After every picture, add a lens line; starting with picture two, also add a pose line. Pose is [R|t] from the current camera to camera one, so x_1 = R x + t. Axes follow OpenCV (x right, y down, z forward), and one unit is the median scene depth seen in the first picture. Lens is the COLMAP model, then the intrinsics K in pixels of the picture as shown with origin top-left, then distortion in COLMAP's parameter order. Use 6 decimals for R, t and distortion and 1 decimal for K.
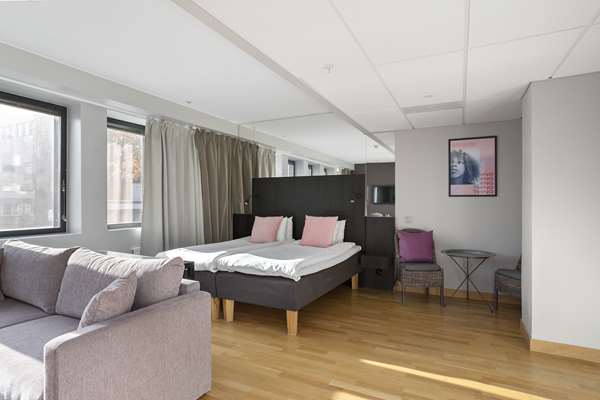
lens RADIAL K [[332.6, 0, 300.0], [0, 332.6, 200.0], [0, 0, 1]] dist [-0.001813, -0.000311]
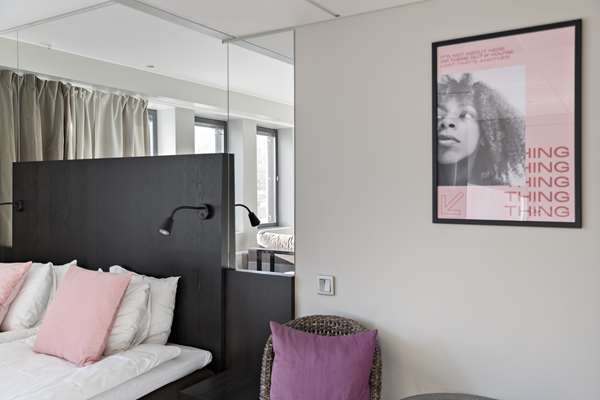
lens RADIAL K [[539.2, 0, 300.0], [0, 539.2, 200.0], [0, 0, 1]] dist [0.006039, 0.010087]
pose [[0.993095, 0.003331, -0.117262, 0.382560], [-0.000477, 0.999703, 0.024356, -0.045148], [0.117309, -0.024132, 0.992802, 0.473195]]
